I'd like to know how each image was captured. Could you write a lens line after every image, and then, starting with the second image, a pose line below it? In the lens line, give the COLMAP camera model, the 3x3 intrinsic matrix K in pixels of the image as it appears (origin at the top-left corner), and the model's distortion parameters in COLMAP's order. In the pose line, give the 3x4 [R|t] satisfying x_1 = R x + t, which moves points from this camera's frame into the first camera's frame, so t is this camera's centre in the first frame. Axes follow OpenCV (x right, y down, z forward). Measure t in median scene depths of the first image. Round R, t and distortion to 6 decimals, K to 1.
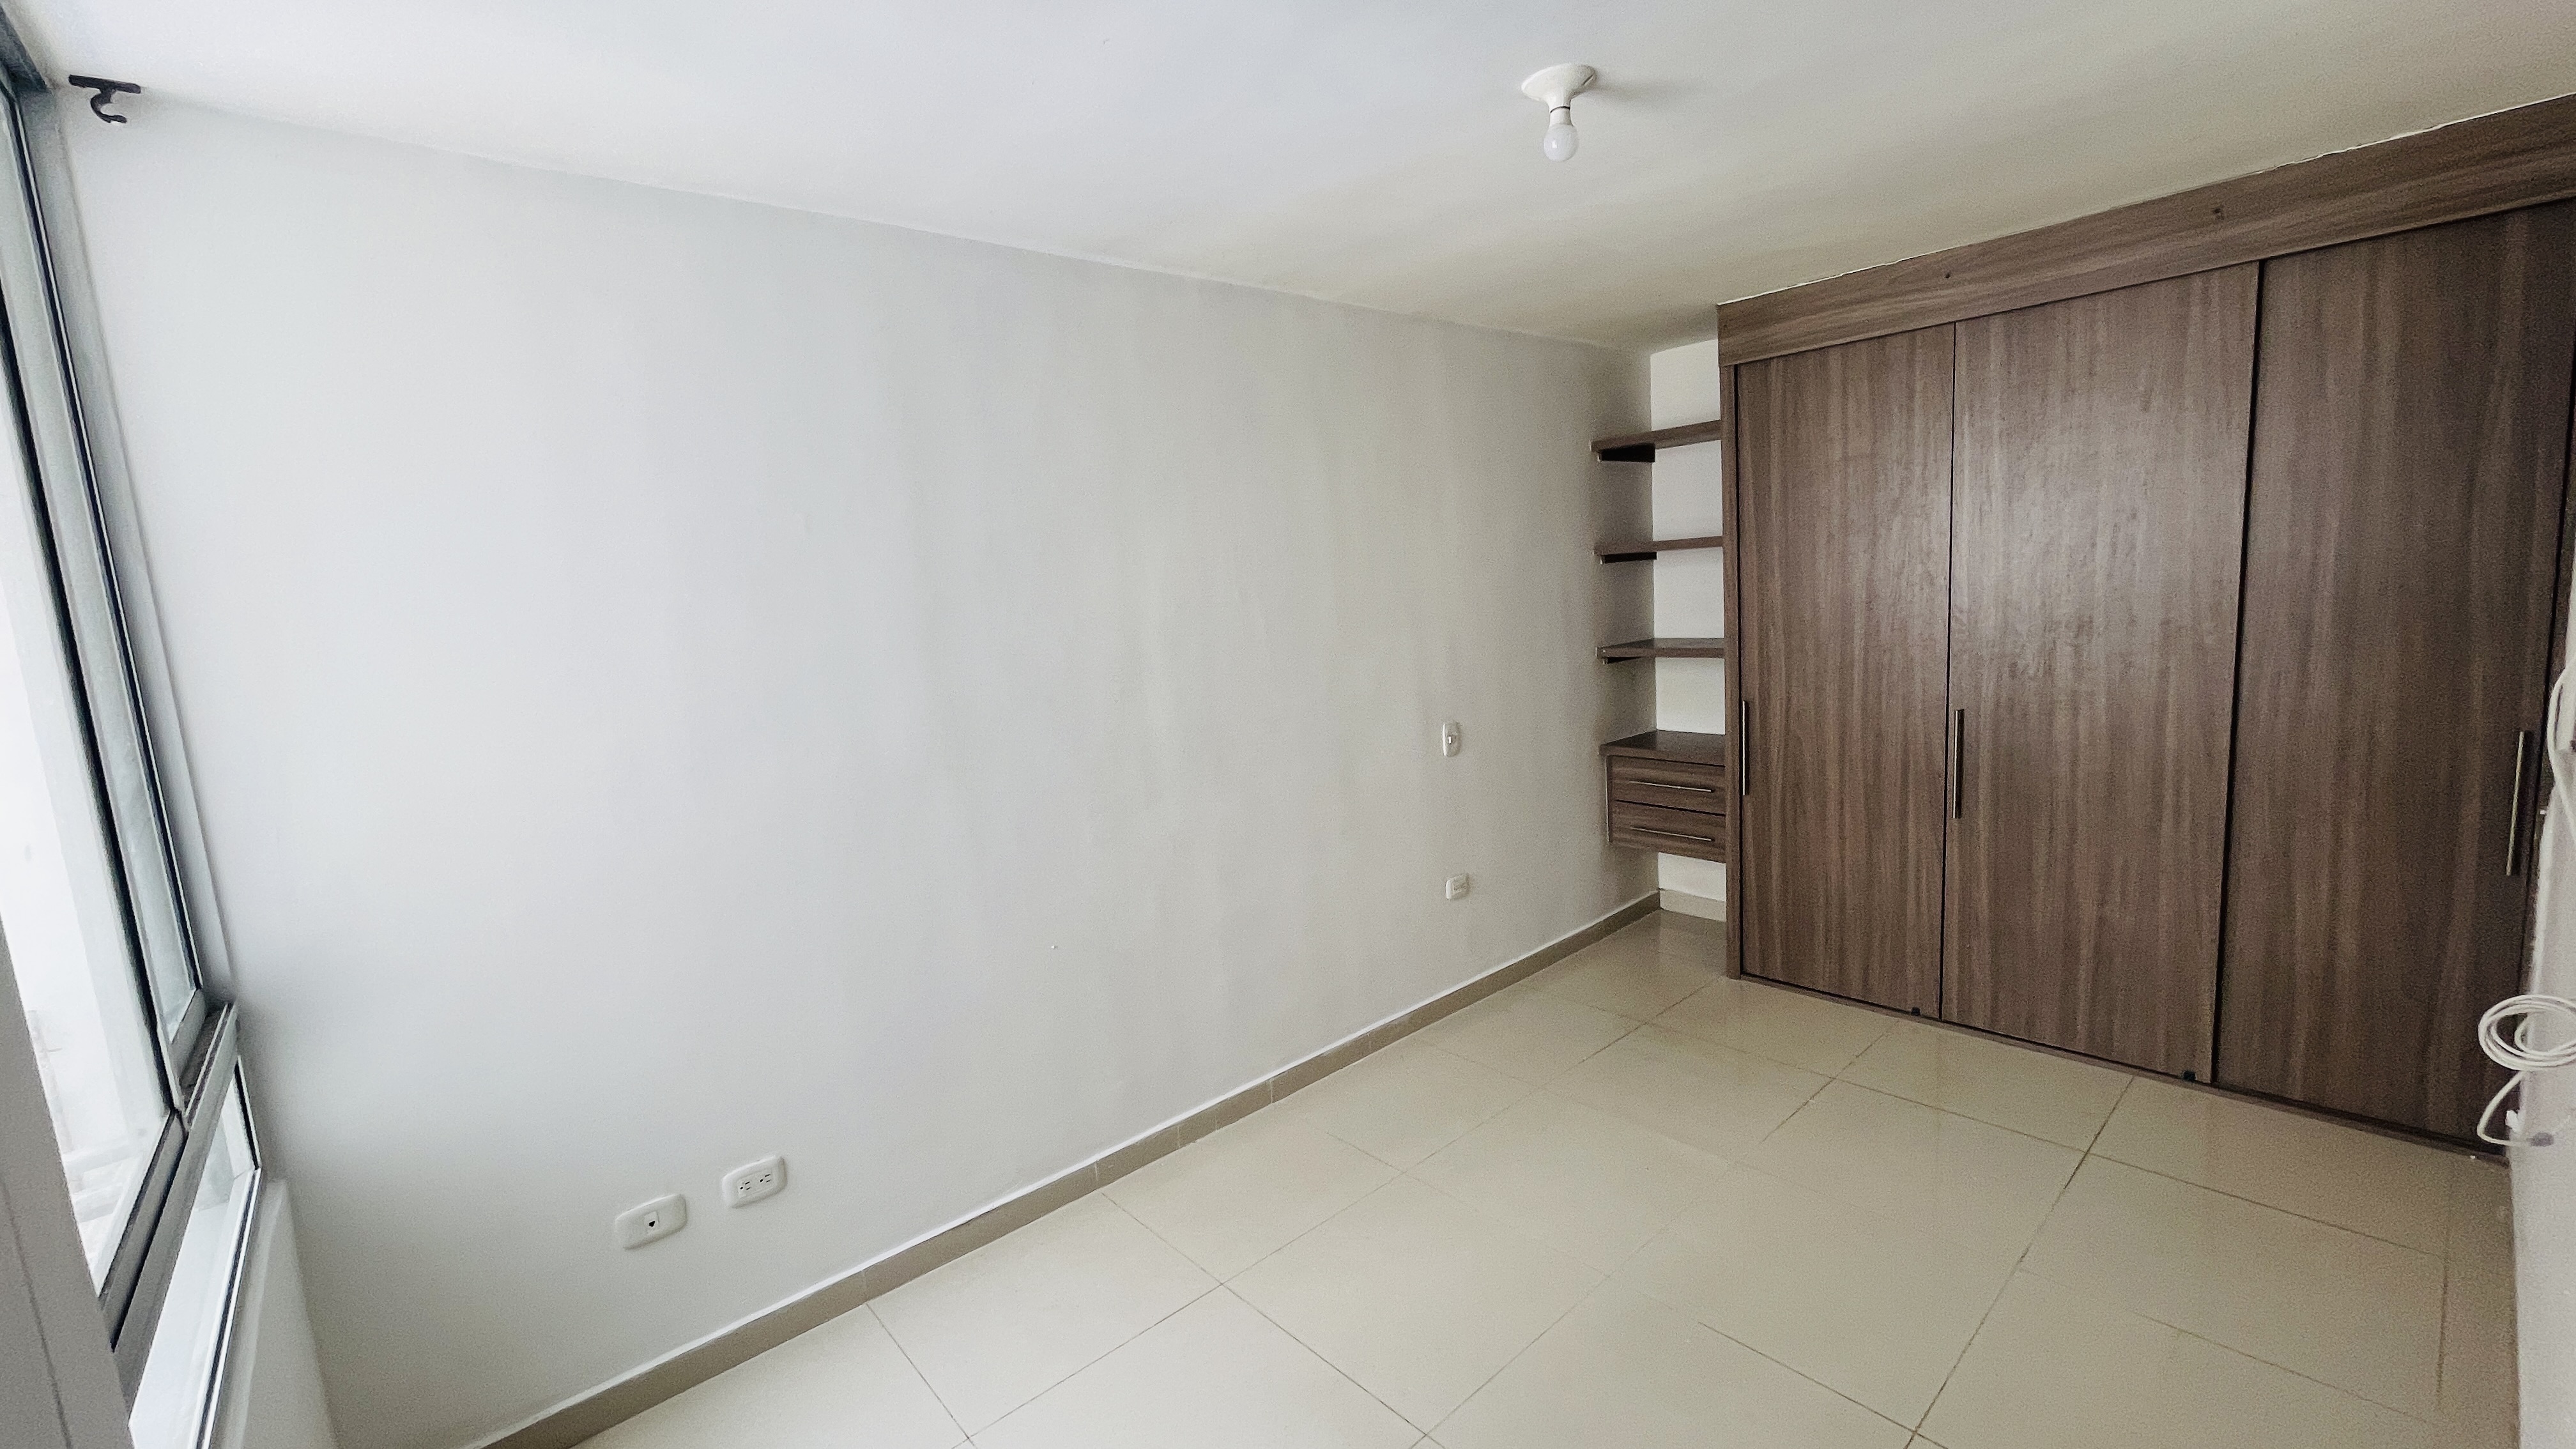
lens RADIAL K [[1037.3, 0, 1297.5], [0, 1037.3, 726.8], [0, 0, 1]] dist [-0.003900, -0.000225]
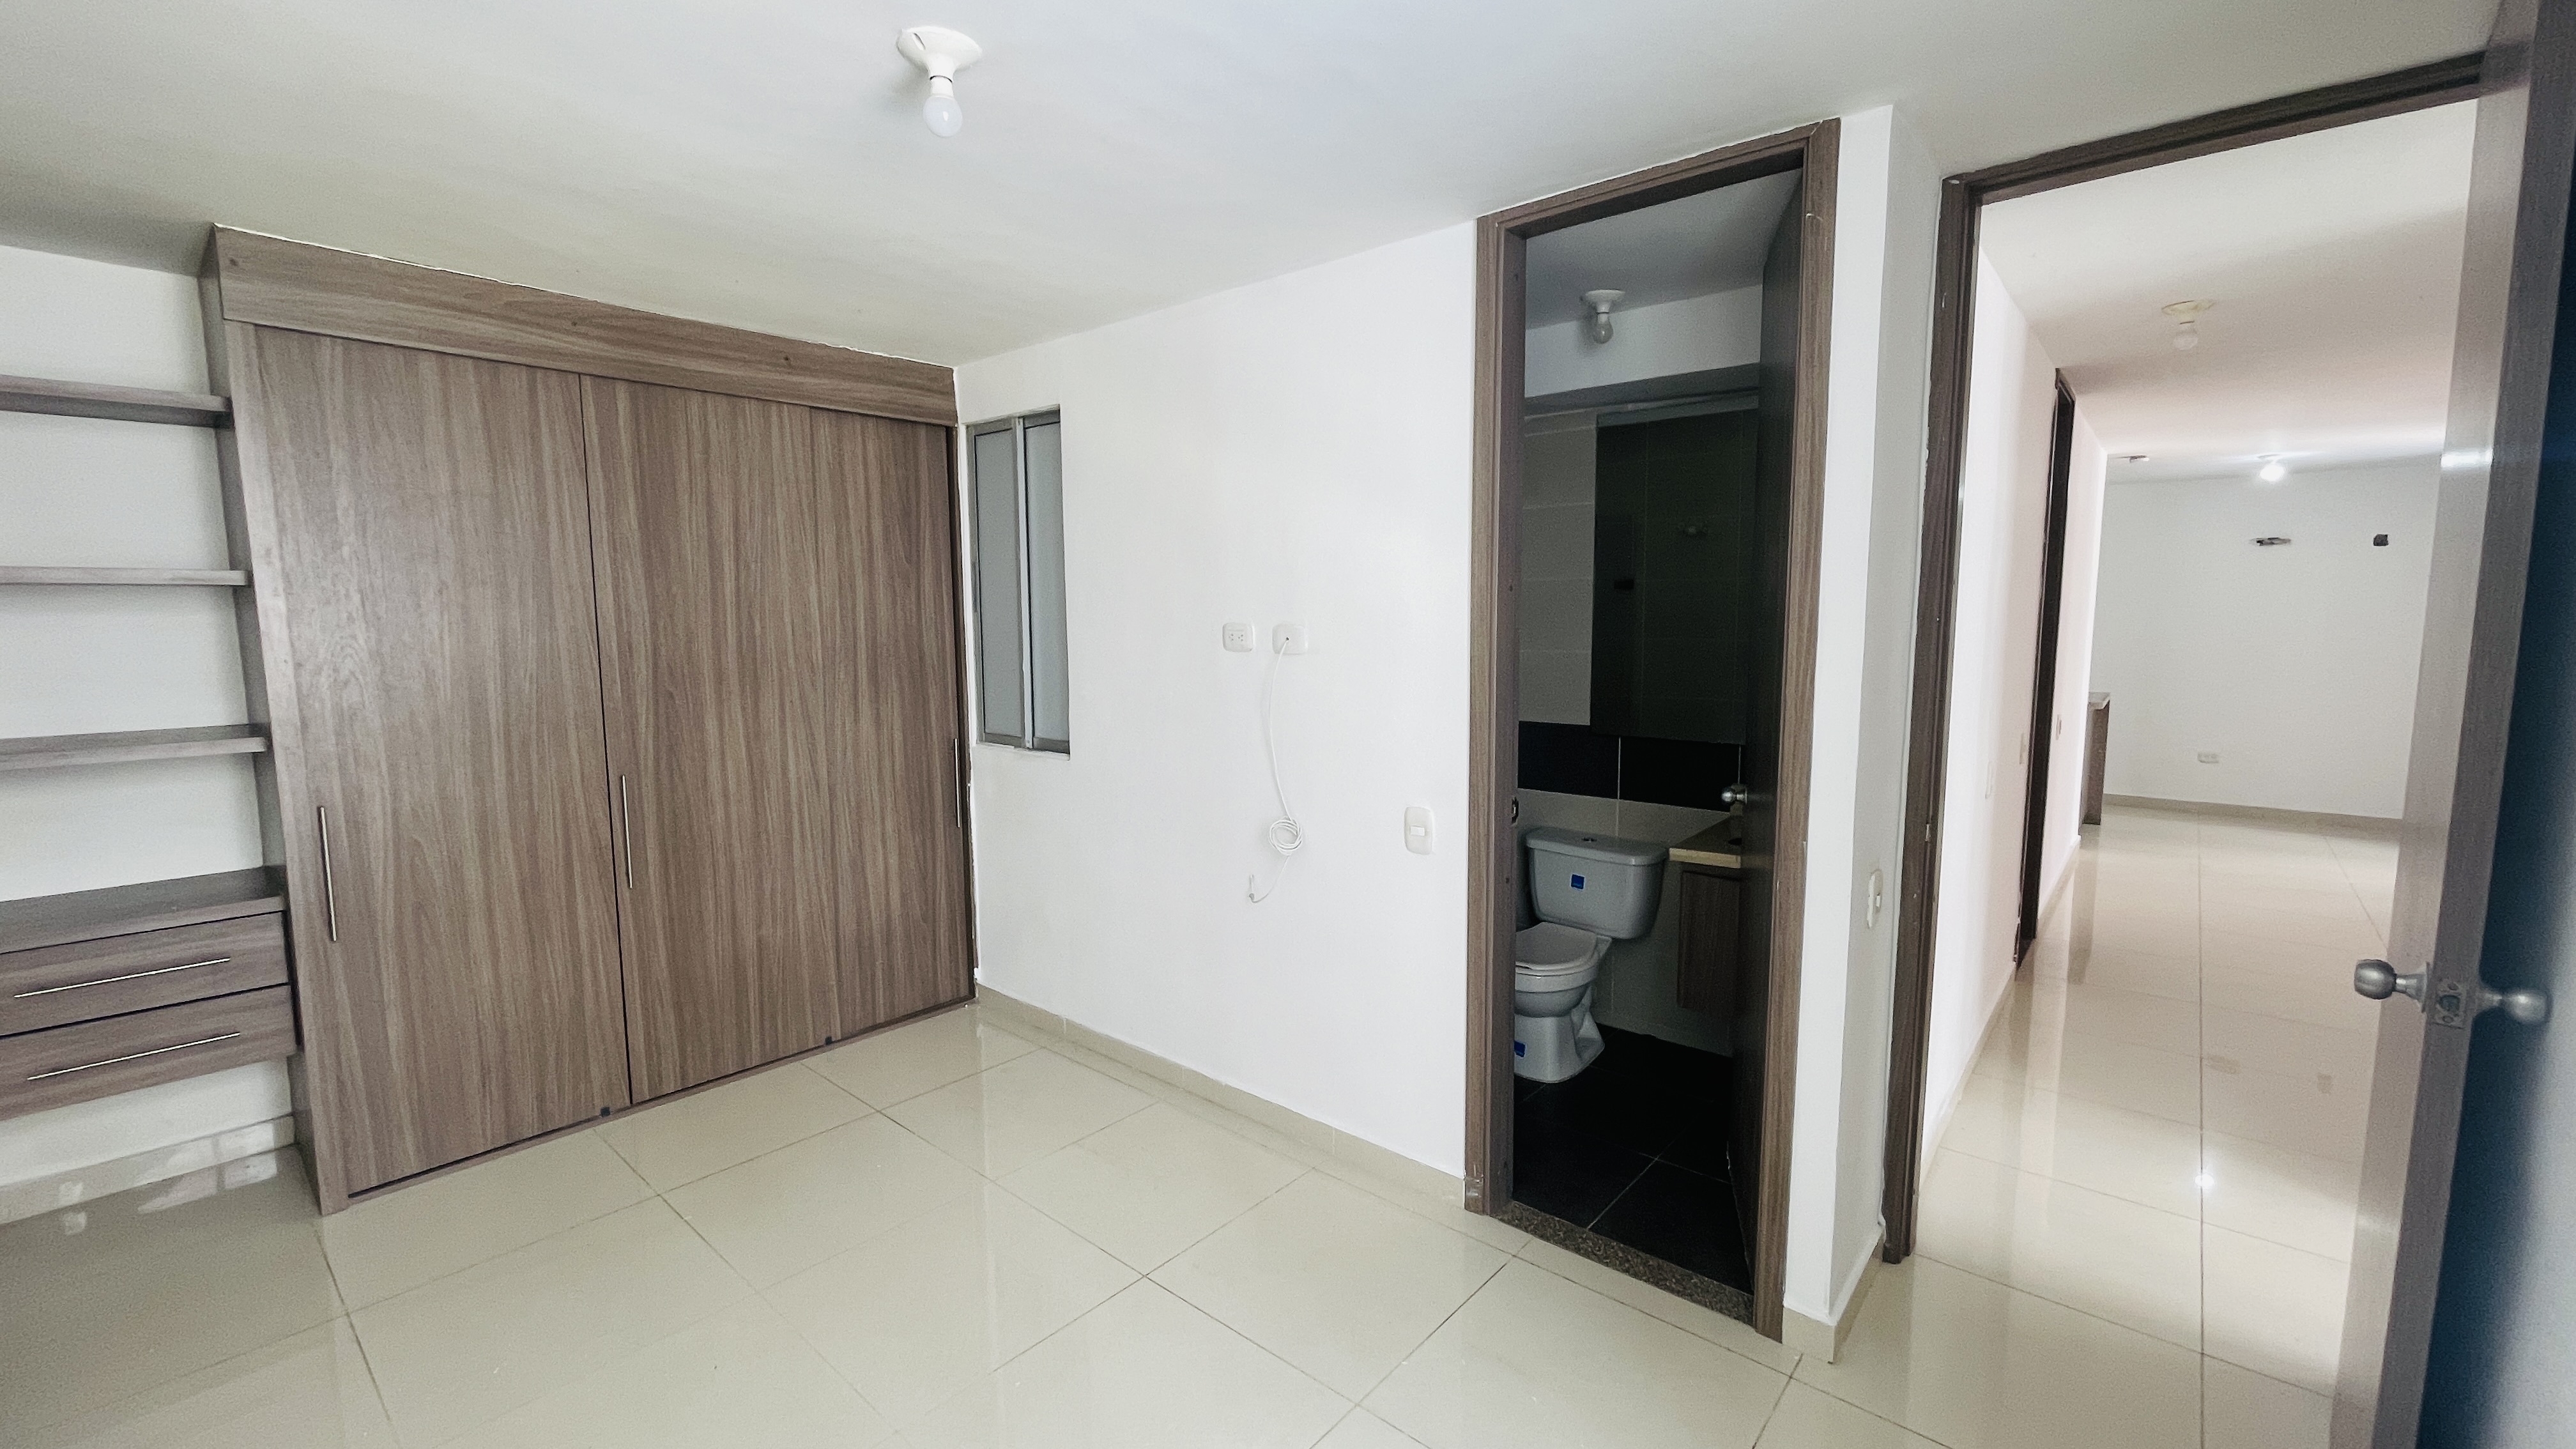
lens RADIAL K [[1037.3, 0, 1302.1], [0, 1037.3, 724.3], [0, 0, 1]] dist [-0.003900, -0.000225]
pose [[-0.132221, -0.043514, 0.990265, -0.404139], [0.145673, 0.987335, 0.062836, -0.032258], [-0.980458, 0.152563, -0.124208, 0.498781]]
